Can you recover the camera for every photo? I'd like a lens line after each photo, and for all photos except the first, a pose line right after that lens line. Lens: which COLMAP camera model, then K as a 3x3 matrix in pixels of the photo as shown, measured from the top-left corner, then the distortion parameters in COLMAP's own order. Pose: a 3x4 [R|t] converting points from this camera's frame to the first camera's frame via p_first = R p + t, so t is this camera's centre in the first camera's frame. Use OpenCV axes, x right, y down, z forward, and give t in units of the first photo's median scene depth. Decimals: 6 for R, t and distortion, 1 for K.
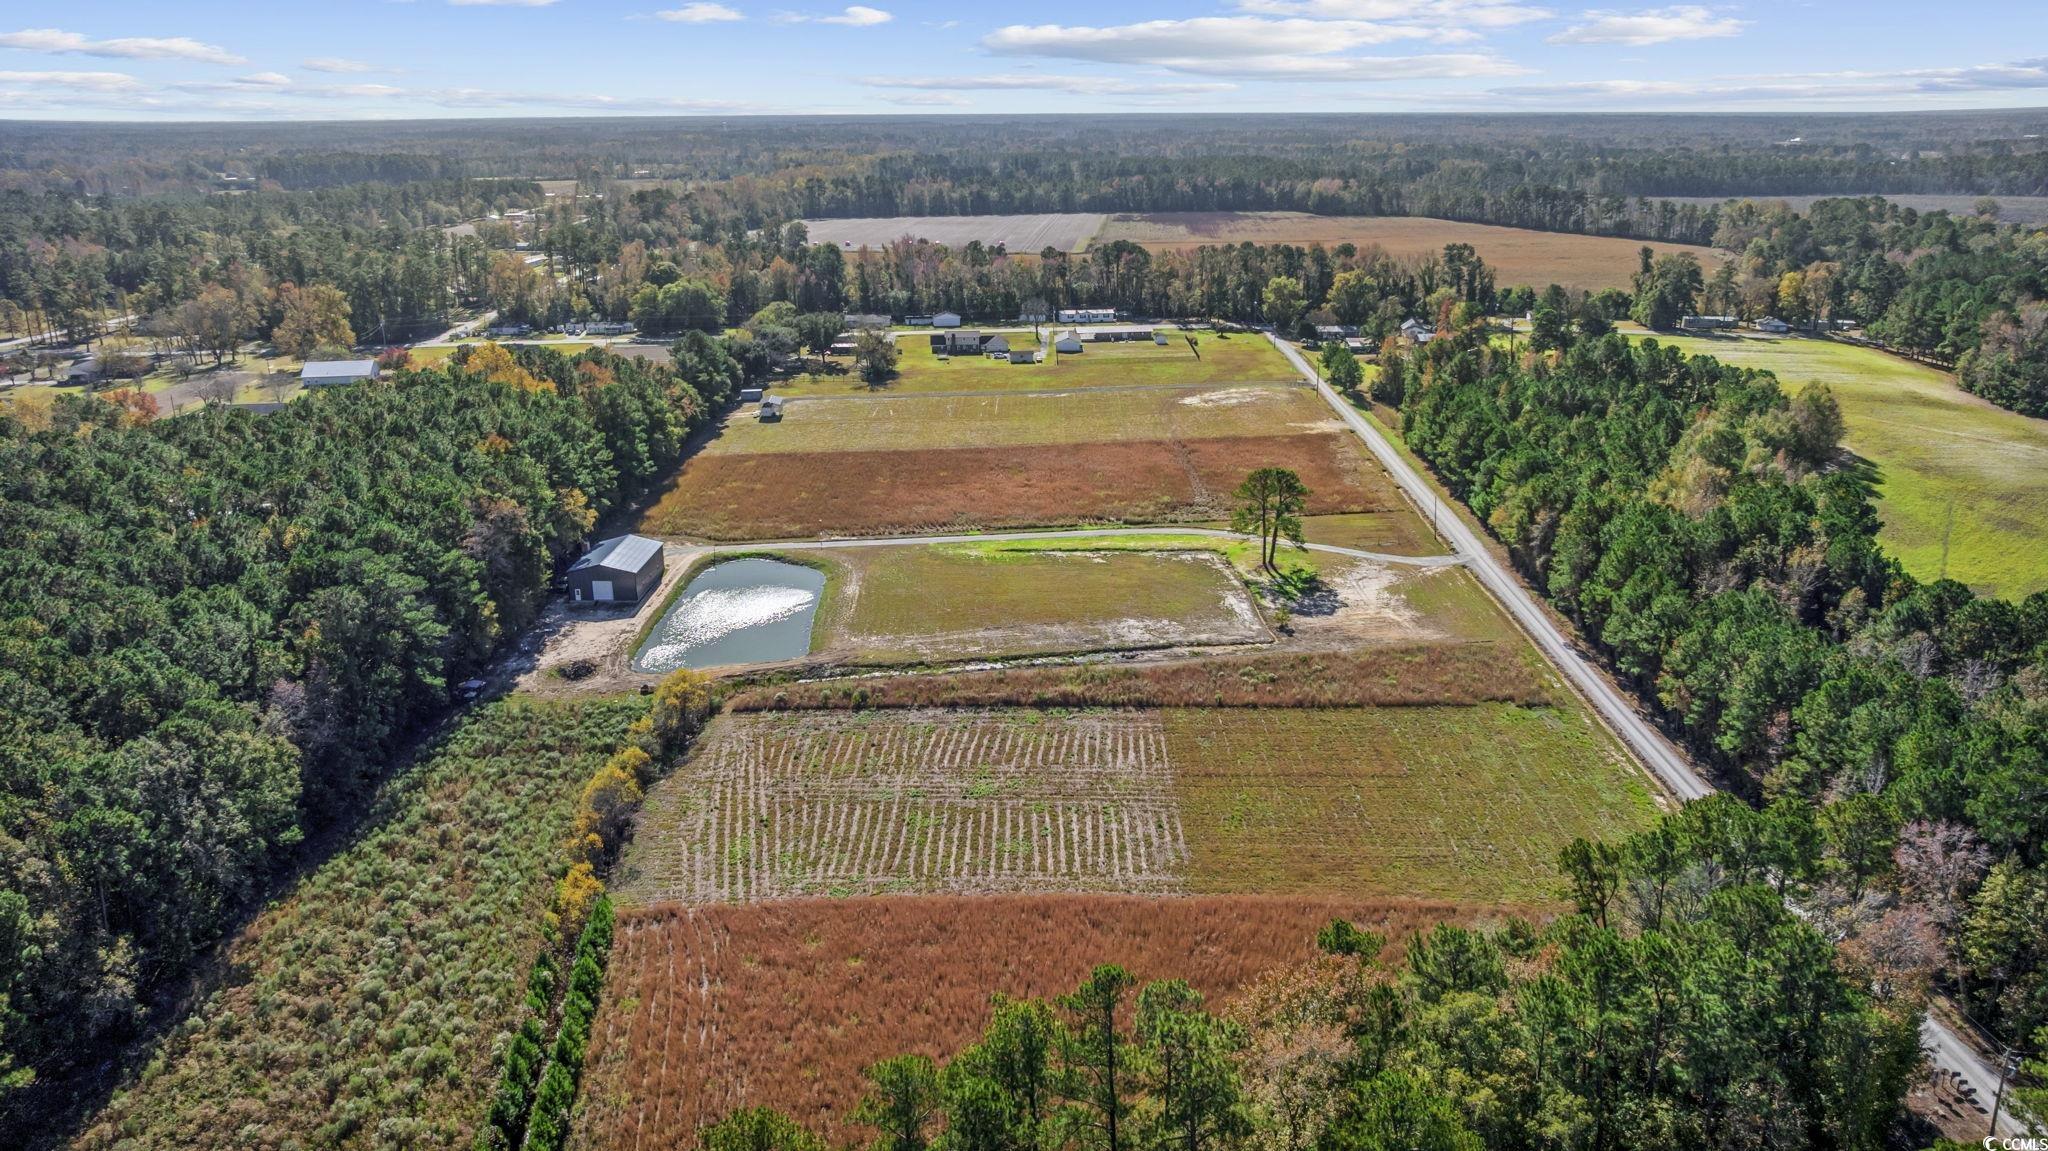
lens RADIAL K [[1445.5, 0, 1029.9], [0, 1445.5, 574.7], [0, 0, 1]] dist [0.002973, -0.040511]
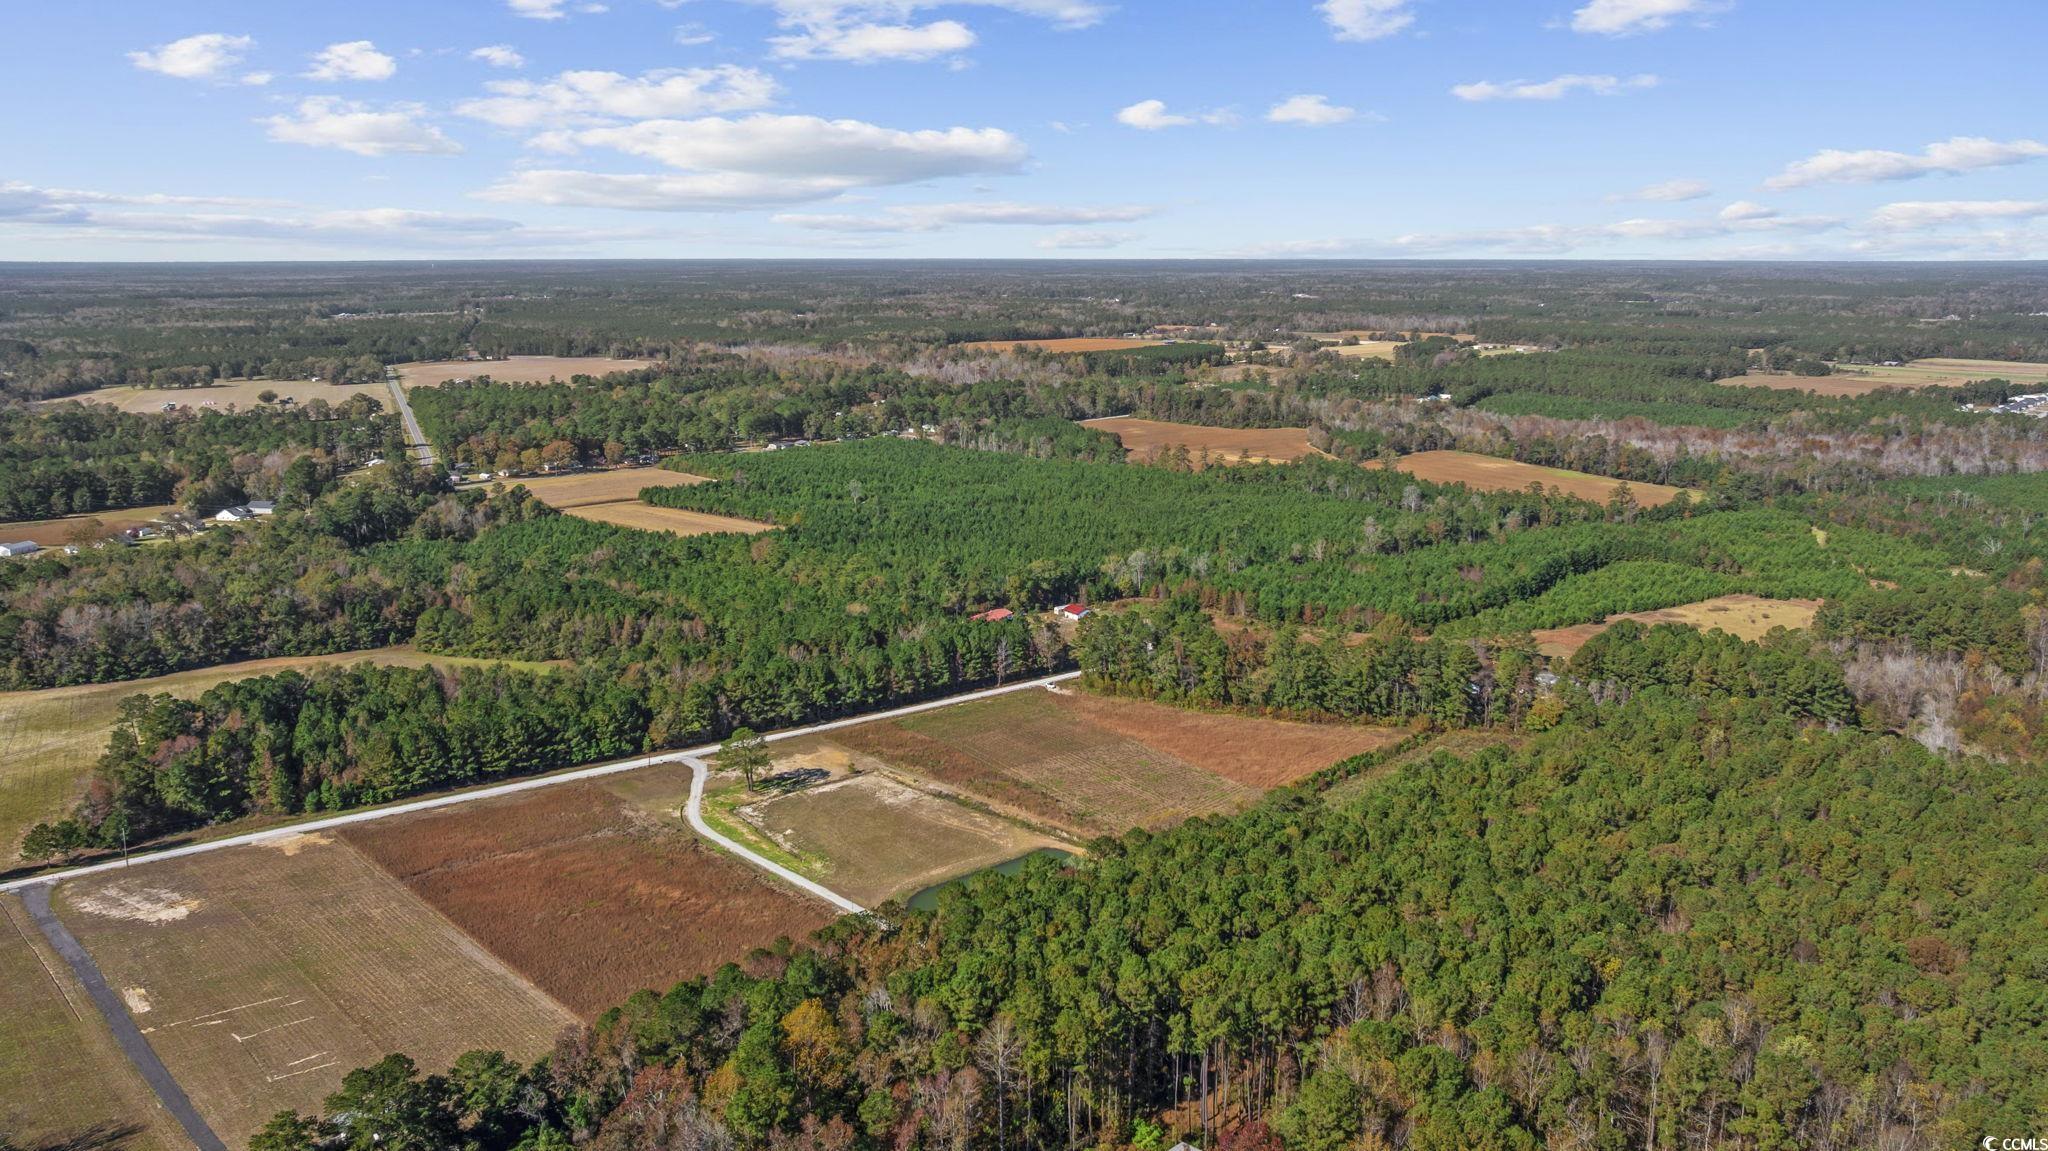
lens RADIAL K [[1445.5, 0, 1029.9], [0, 1445.5, 574.7], [0, 0, 1]] dist [0.002973, -0.040511]
pose [[-0.591935, -0.169460, 0.787970, -1.210053], [0.254290, 0.888448, 0.382095, -0.742810], [-0.764820, 0.426548, -0.482812, 1.476762]]
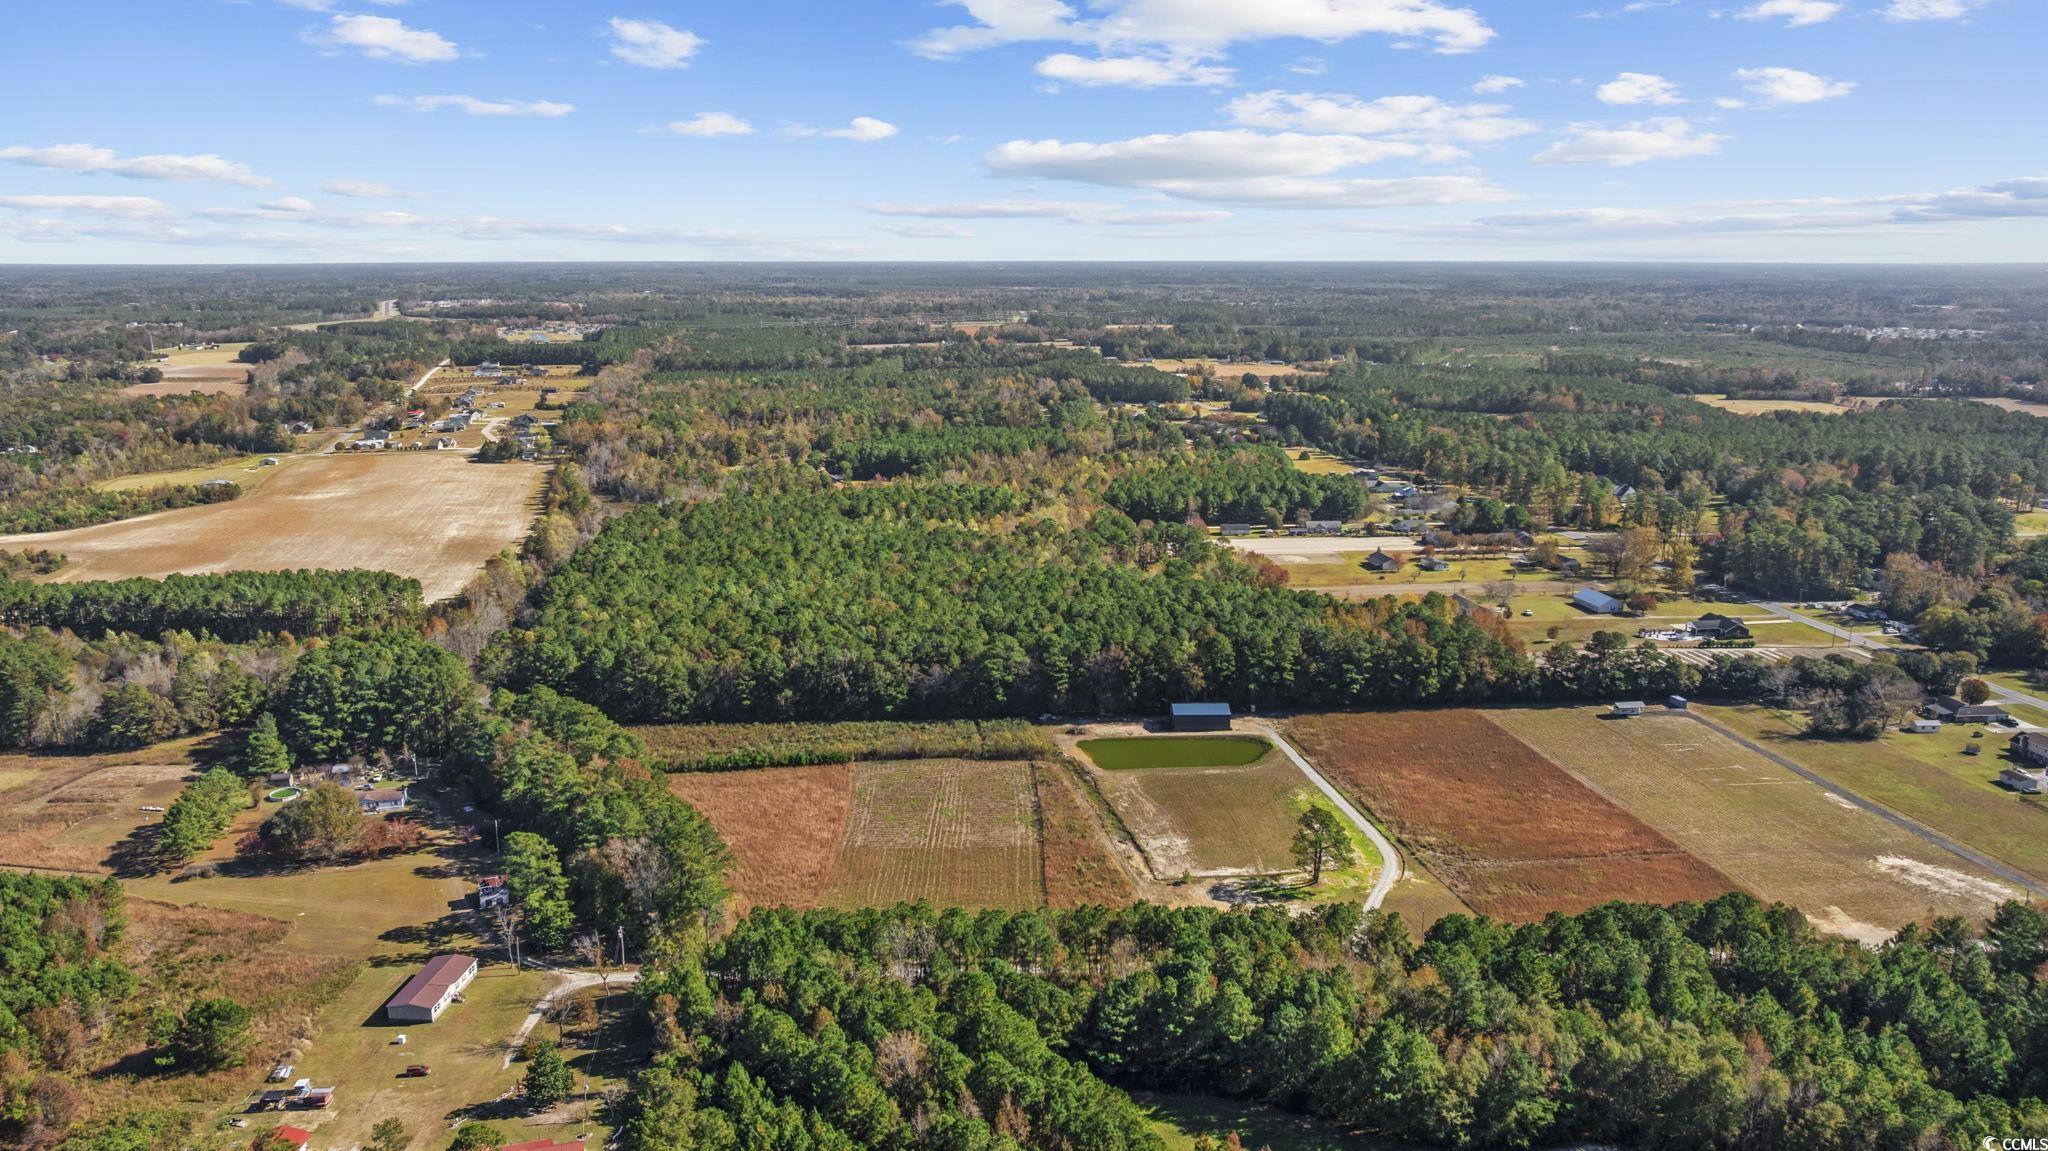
lens RADIAL K [[1445.5, 0, 1029.9], [0, 1445.5, 574.7], [0, 0, 1]] dist [0.002973, -0.040511]
pose [[0.027642, 0.223534, -0.974304, 1.417116], [-0.307149, 0.929424, 0.204523, -0.468475], [0.951260, 0.293603, 0.094350, 0.583590]]
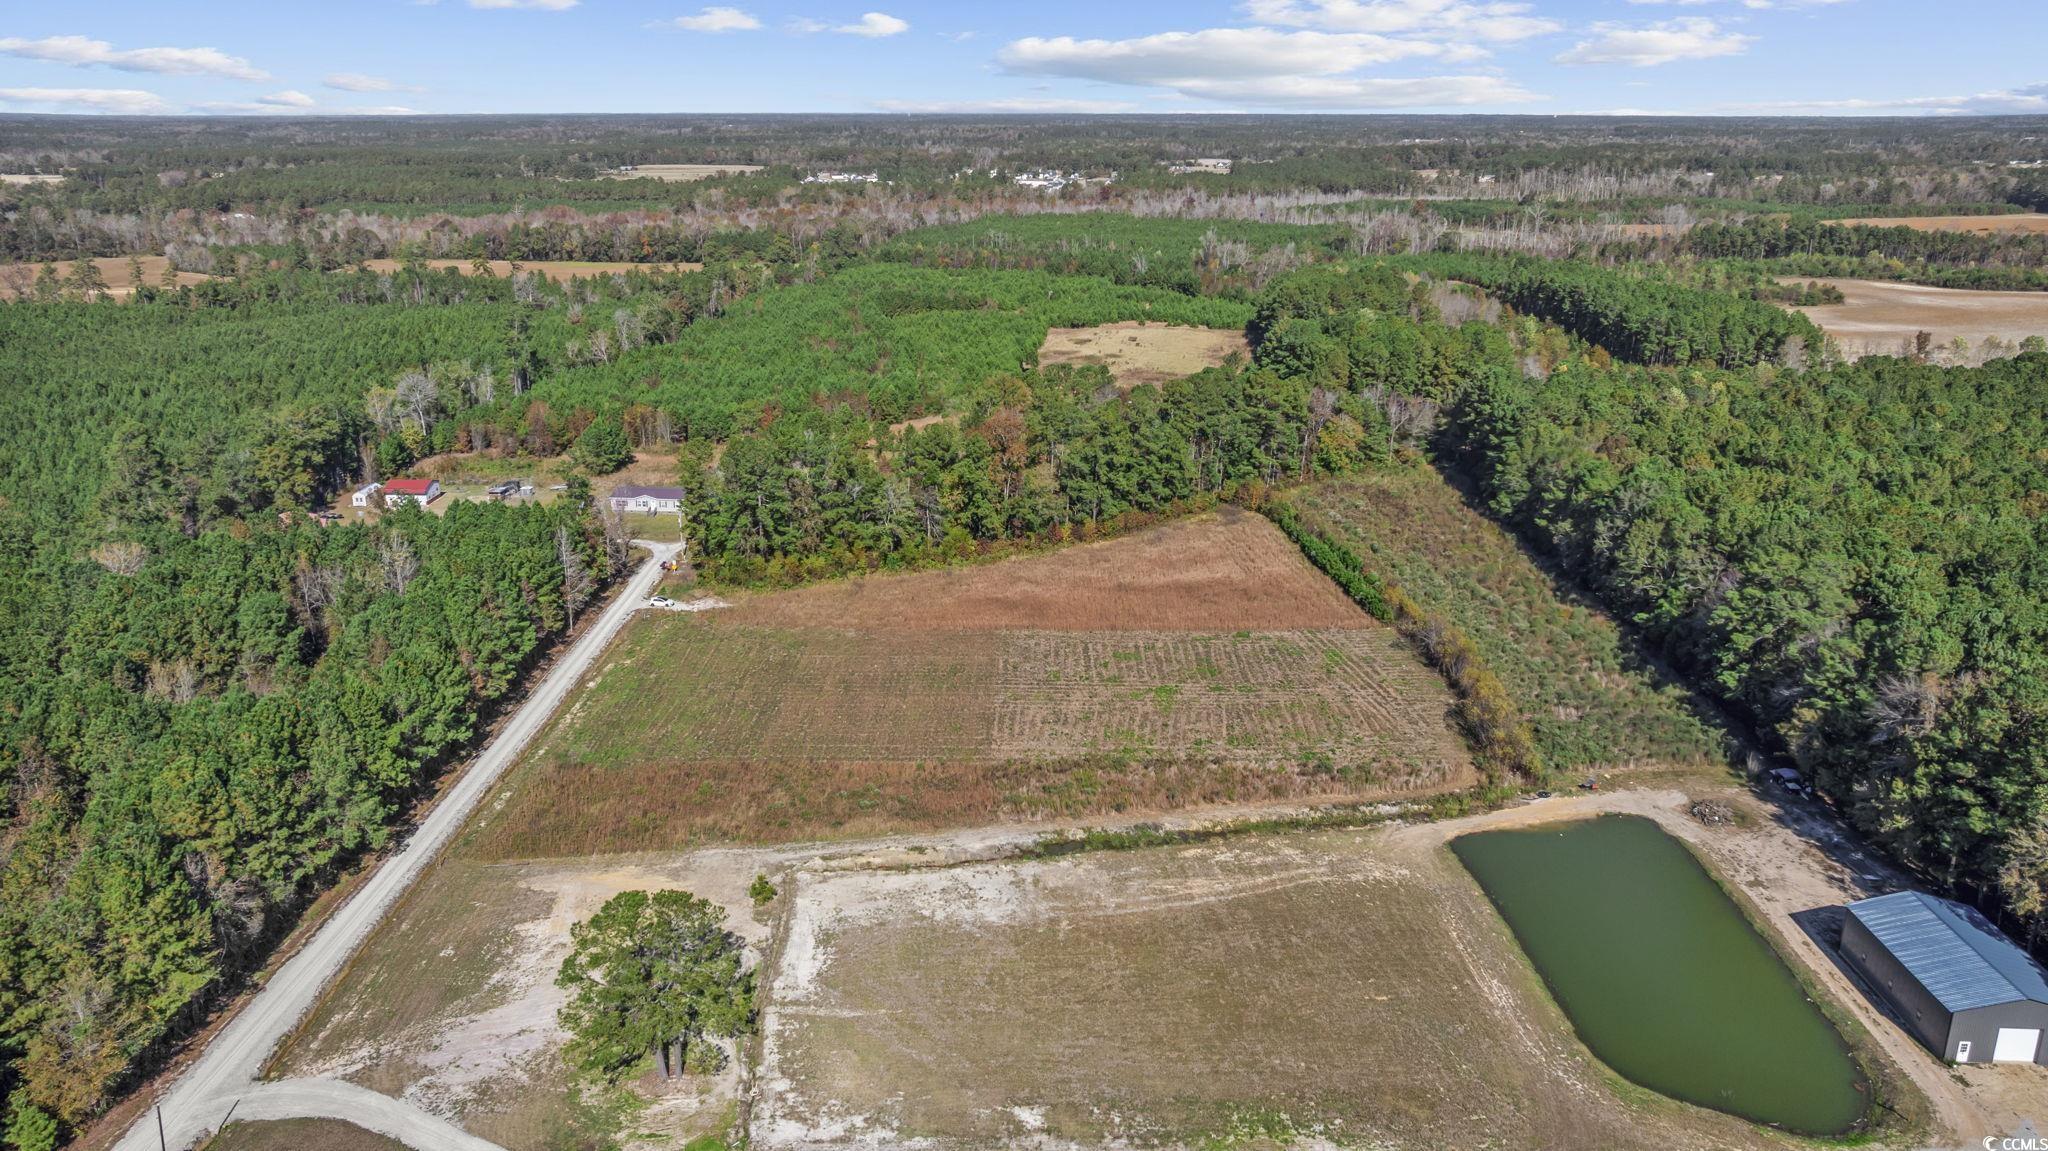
lens RADIAL K [[1445.5, 0, 1029.9], [0, 1445.5, 574.7], [0, 0, 1]] dist [0.002973, -0.040511]
pose [[-0.999970, 0.003595, 0.006799, 0.046452], [0.006904, 0.809028, 0.587730, -0.436072], [-0.003388, 0.587760, -0.809029, 1.347020]]
